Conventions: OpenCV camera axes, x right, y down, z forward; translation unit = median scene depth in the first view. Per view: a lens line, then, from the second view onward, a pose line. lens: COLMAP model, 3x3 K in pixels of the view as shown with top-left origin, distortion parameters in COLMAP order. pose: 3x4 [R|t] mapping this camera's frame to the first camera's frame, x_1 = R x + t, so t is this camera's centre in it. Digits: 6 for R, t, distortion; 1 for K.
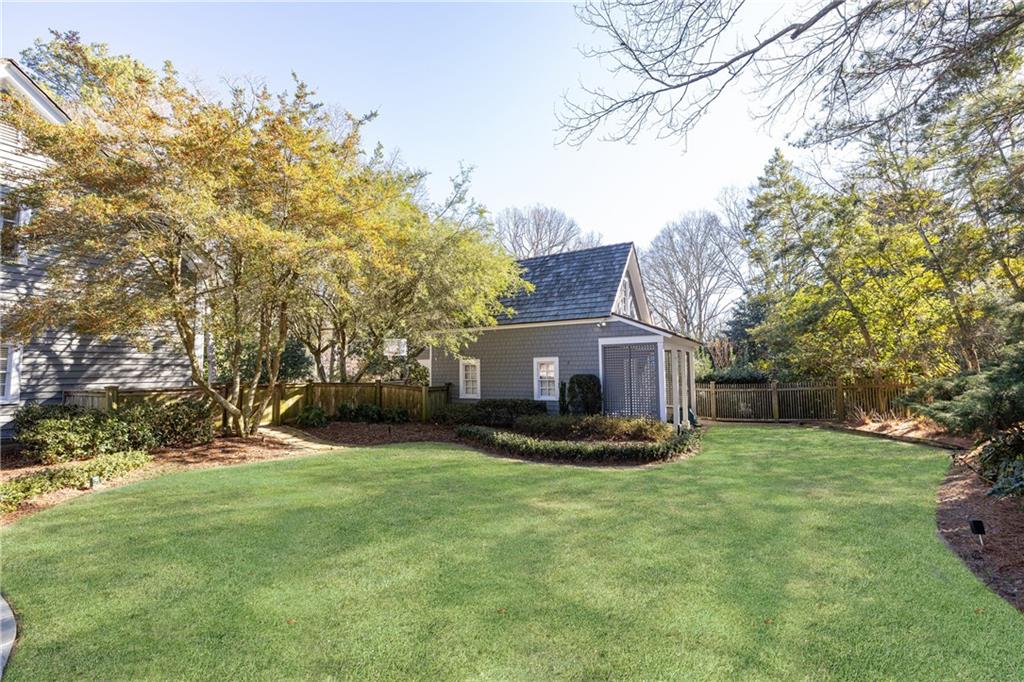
lens RADIAL K [[437.1, 0, 515.0], [0, 437.1, 334.0], [0, 0, 1]] dist [0.010478, -0.000092]
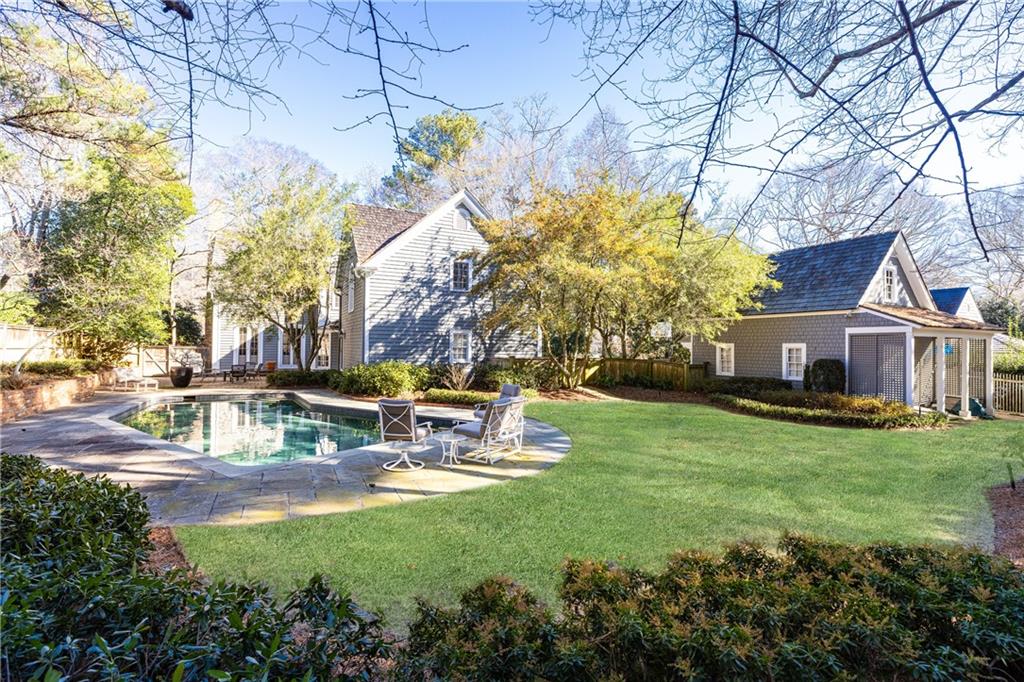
lens RADIAL K [[522.1, 0, 507.8], [0, 522.1, 336.2], [0, 0, 1]] dist [0.000826, 0.000184]
pose [[0.856087, 0.013781, -0.516648, 0.145126], [0.019060, 0.998123, 0.058205, -0.064912], [0.516480, -0.059676, 0.854217, -0.613736]]
